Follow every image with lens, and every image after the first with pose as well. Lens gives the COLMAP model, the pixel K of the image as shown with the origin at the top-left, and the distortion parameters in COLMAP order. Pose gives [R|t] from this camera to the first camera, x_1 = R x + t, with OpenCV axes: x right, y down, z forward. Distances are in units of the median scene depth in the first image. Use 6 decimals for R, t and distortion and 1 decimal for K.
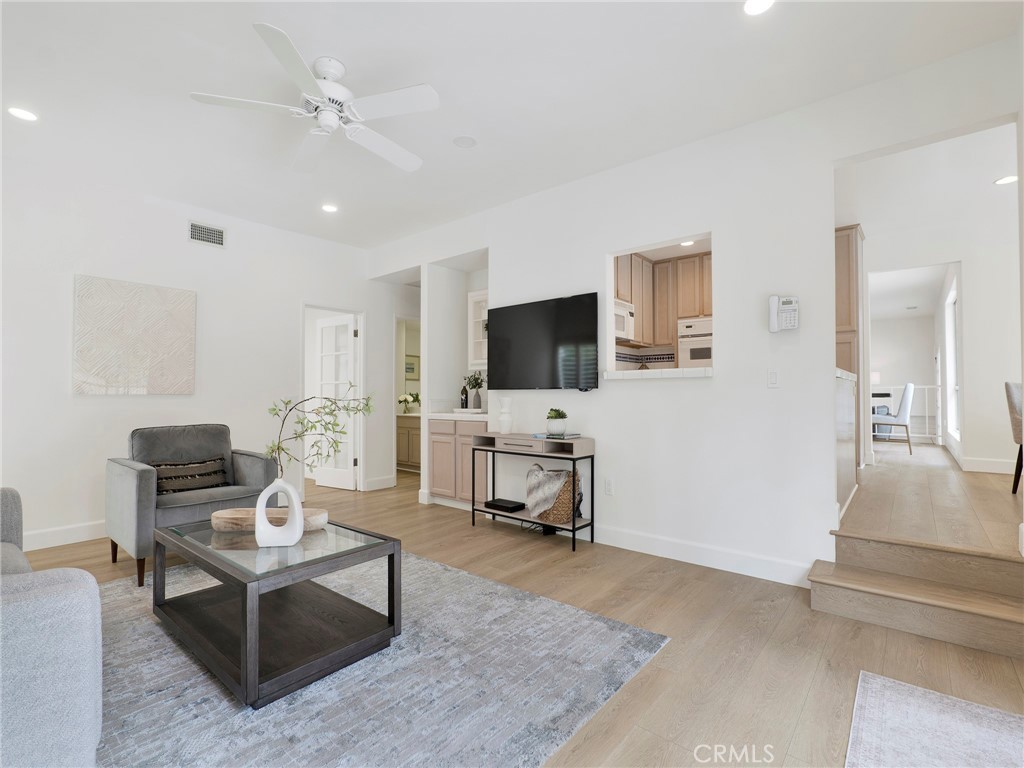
lens RADIAL K [[483.3, 0, 510.8], [0, 483.3, 385.4], [0, 0, 1]] dist [-0.012866, 0.001149]
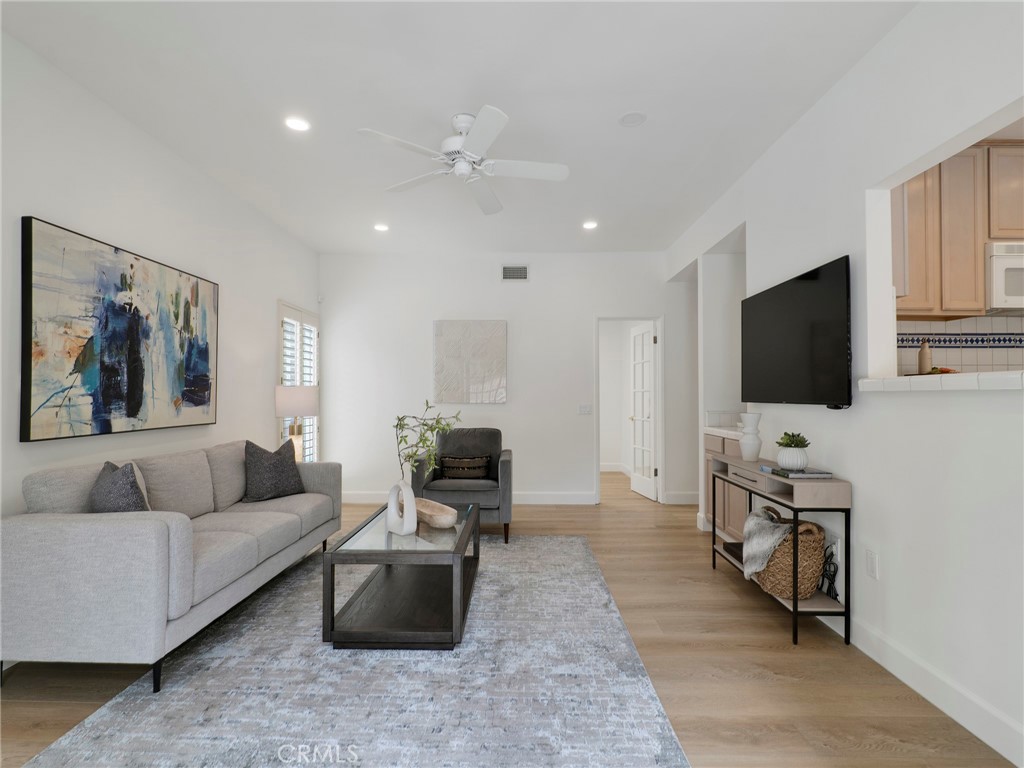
lens RADIAL K [[483.3, 0, 510.8], [0, 483.3, 385.4], [0, 0, 1]] dist [-0.012866, 0.001149]
pose [[0.629189, -0.013223, -0.777140, 0.383303], [0.014372, 0.999882, -0.005377, -0.022477], [0.777120, -0.007786, 0.629305, 0.247930]]
